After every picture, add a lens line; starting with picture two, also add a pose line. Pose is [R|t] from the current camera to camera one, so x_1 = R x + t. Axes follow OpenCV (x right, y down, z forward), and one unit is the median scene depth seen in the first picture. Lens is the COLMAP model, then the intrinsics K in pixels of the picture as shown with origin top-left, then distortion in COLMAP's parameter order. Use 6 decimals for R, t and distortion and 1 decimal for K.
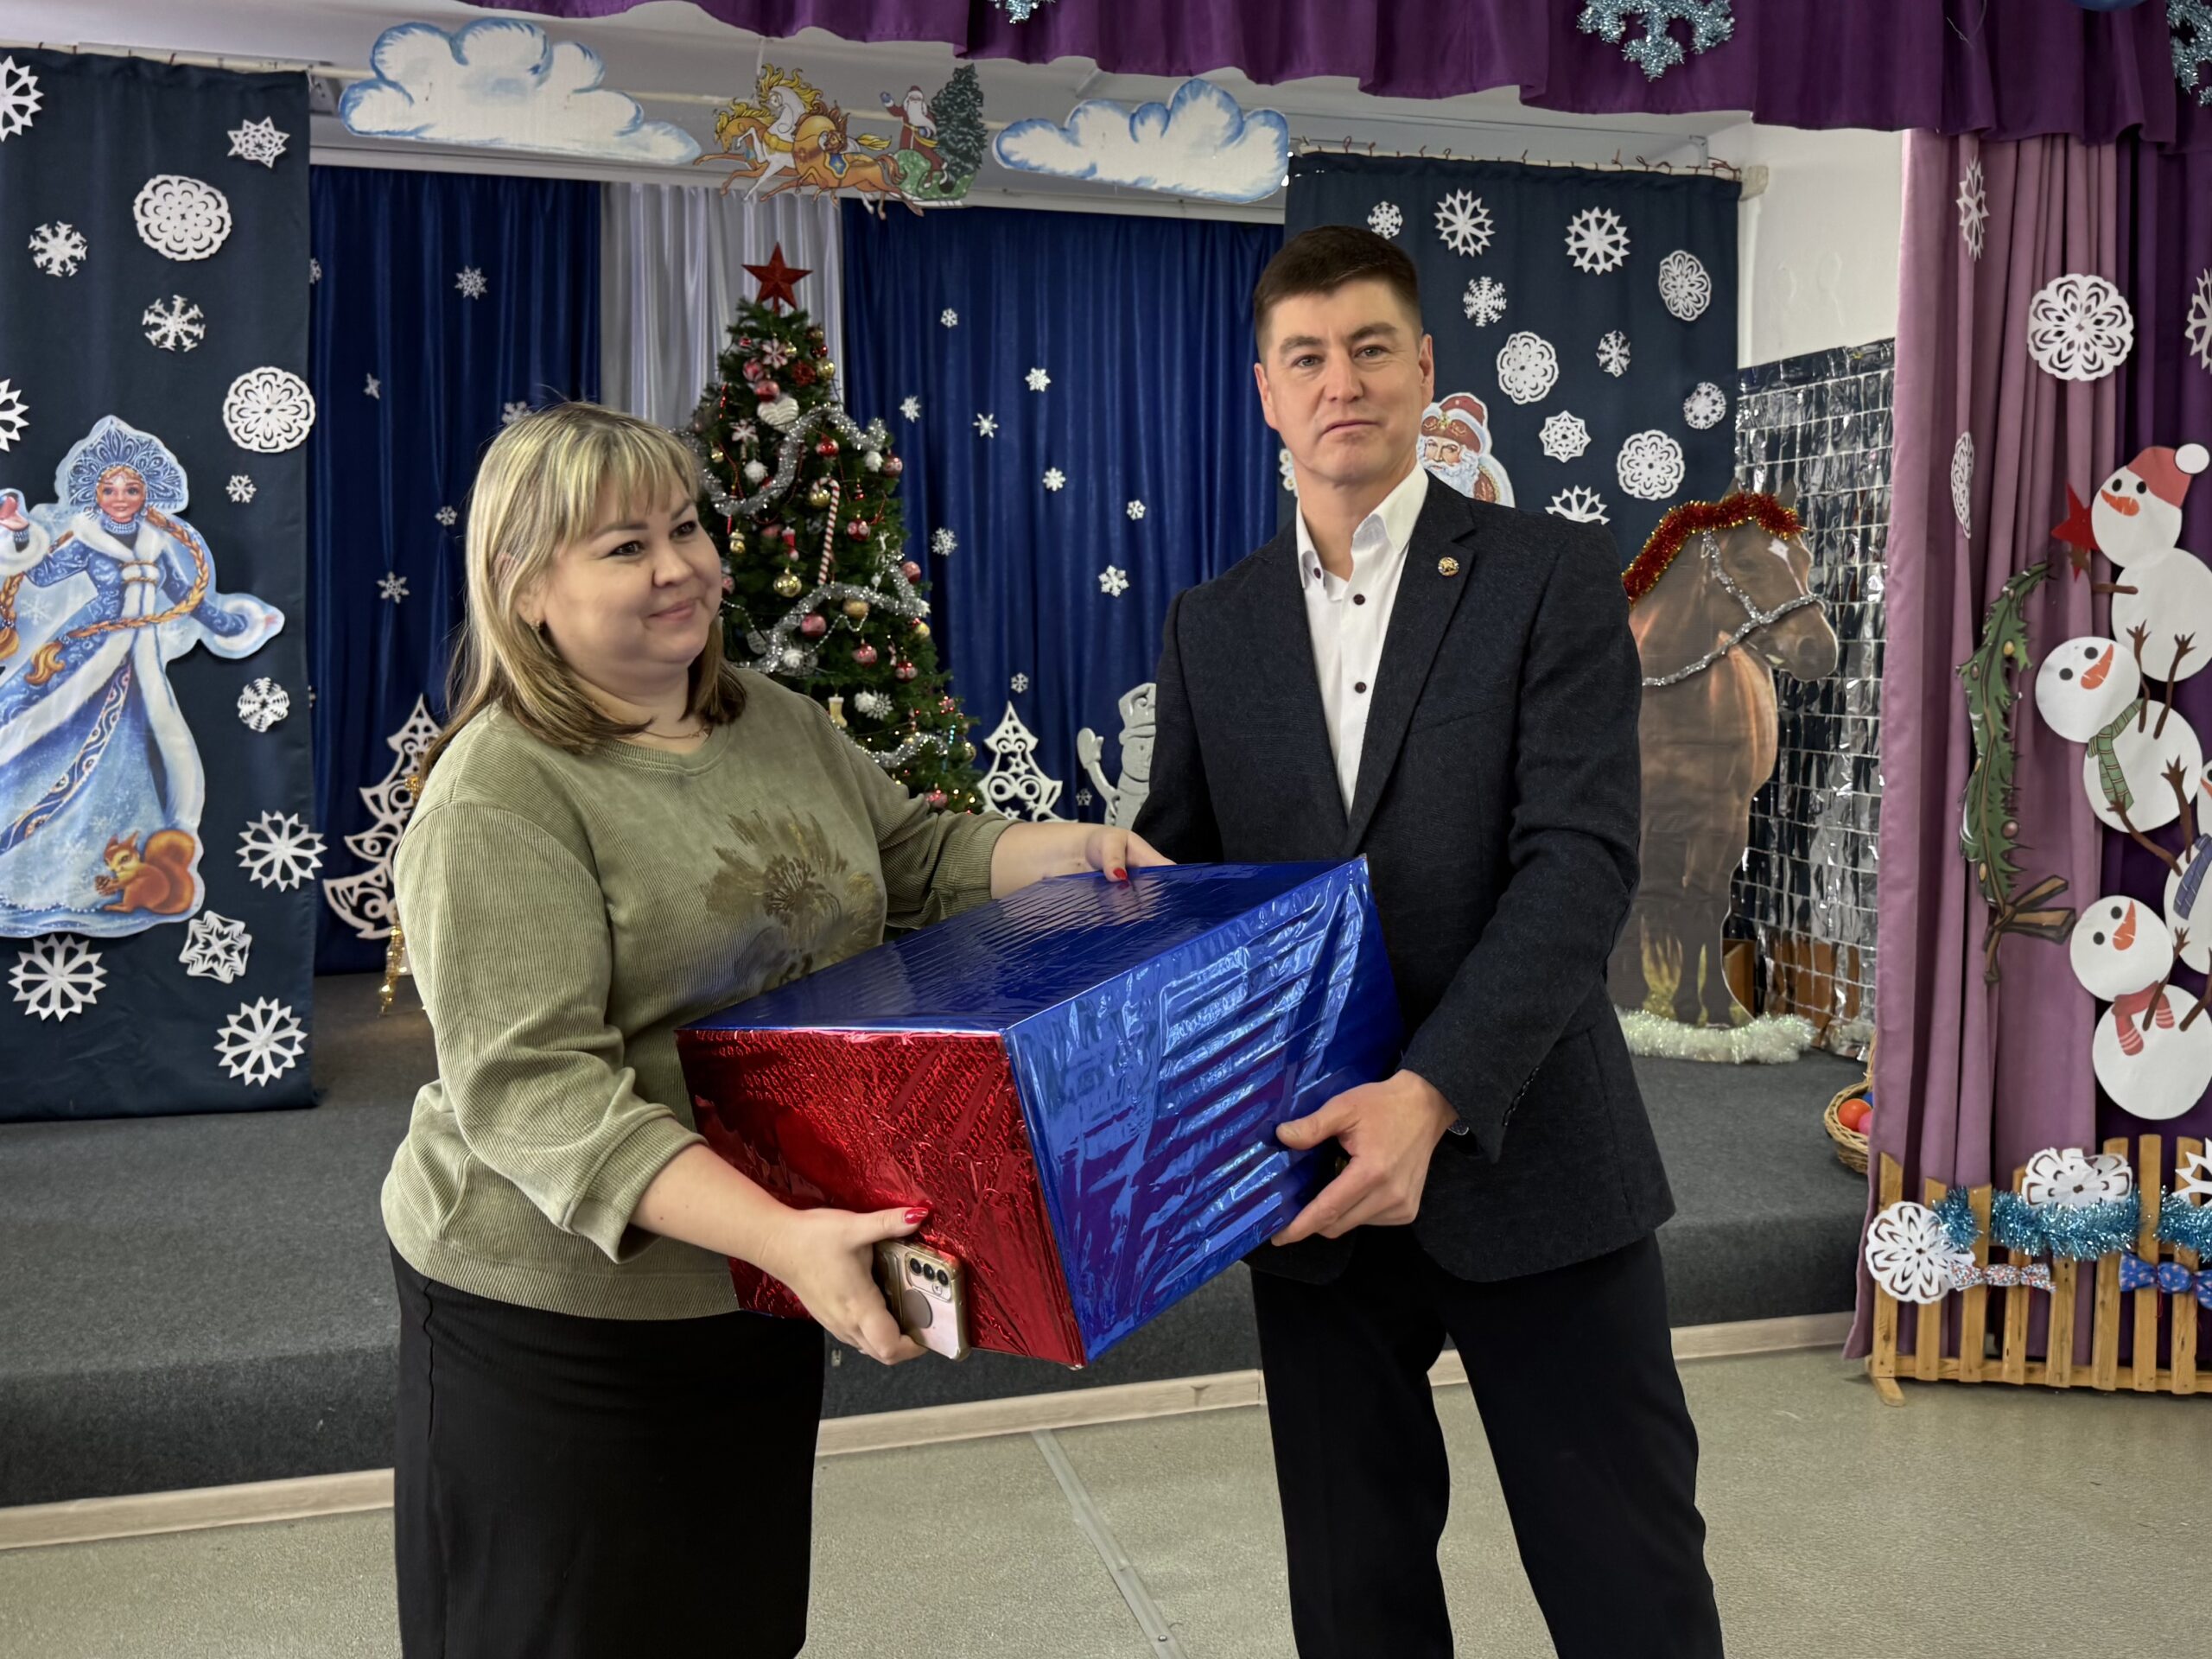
lens RADIAL K [[2026.1, 0, 1184.5], [0, 2026.1, 667.6], [0, 0, 1]] dist [0.194921, -0.431122]
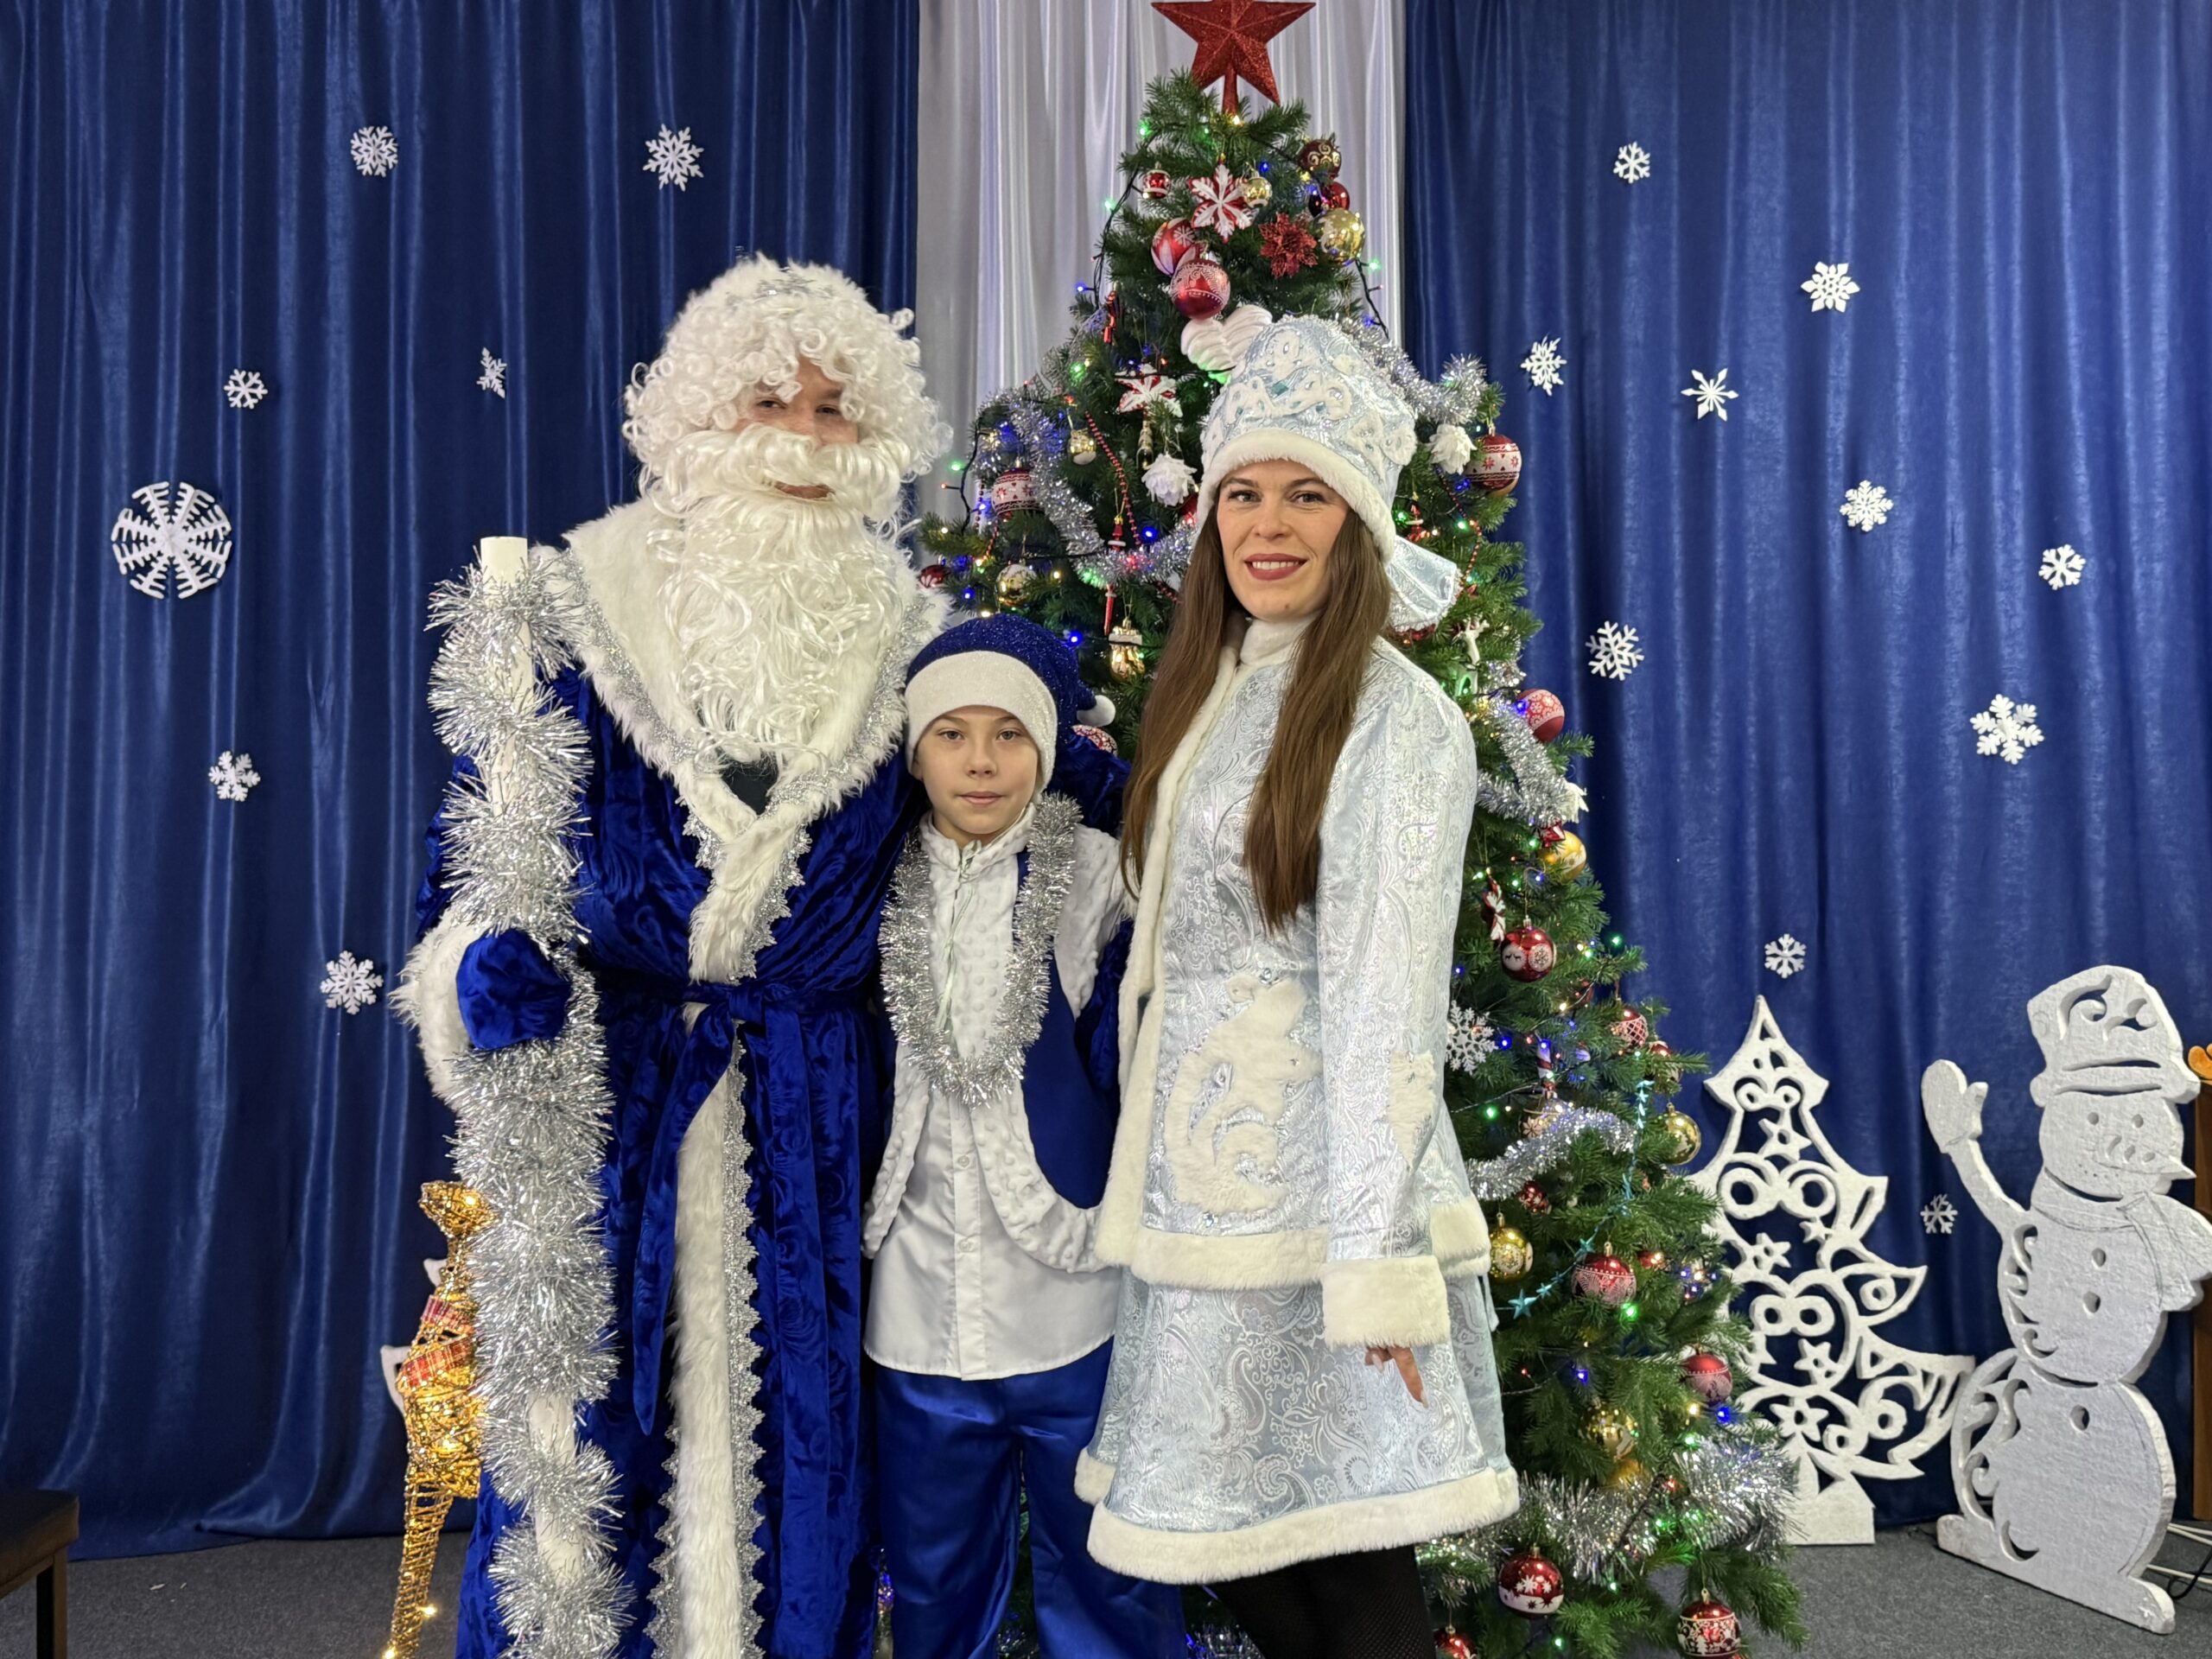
lens RADIAL K [[2330.5, 0, 1106.0], [0, 2330.5, 829.5], [0, 0, 1]] dist [0.188362, -0.398299]
pose [[0.949288, -0.002284, -0.314401, -0.072734], [0.000534, 0.999984, -0.005653, -0.022090], [0.314409, 0.005198, 0.949273, 0.550821]]
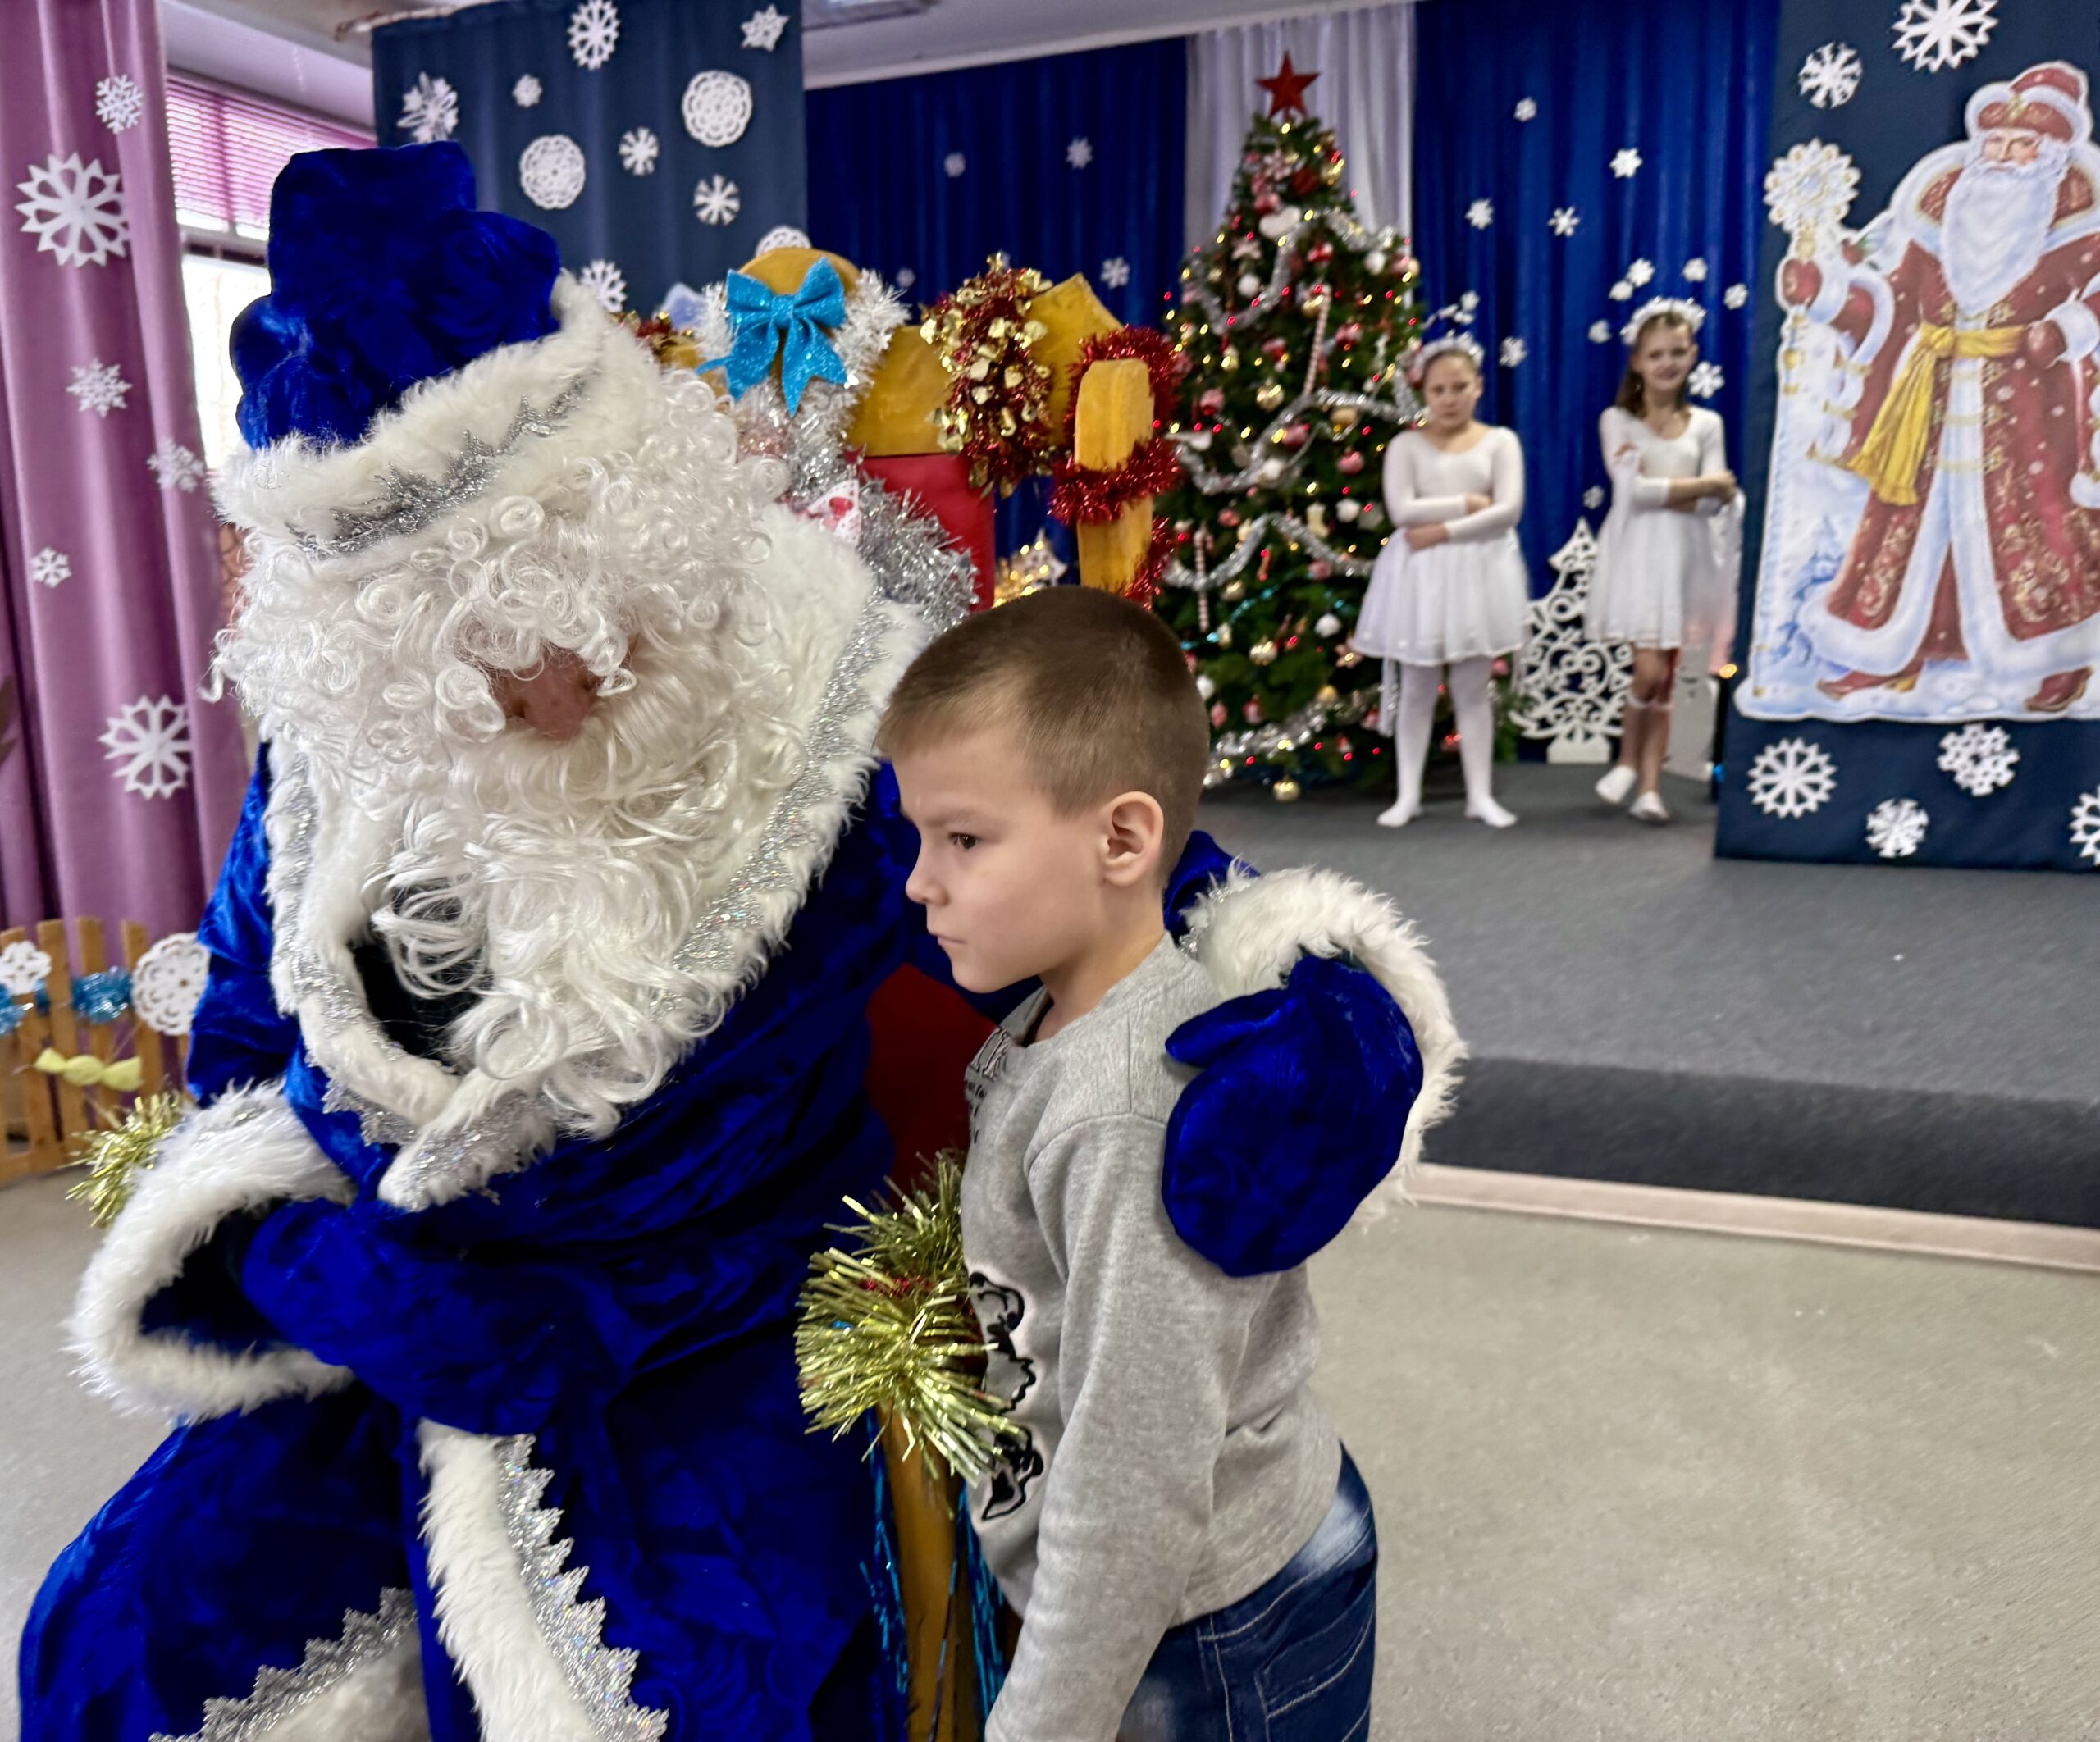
lens RADIAL K [[1700.0, 0, 944.1], [0, 1700.0, 881.0], [0, 0, 1]] dist [0.002407, -0.010610]
pose [[0.792126, 0.087501, -0.604053, 0.219065], [0.022067, 0.984918, 0.171609, 0.051029], [0.609959, -0.149265, 0.778248, 0.192287]]
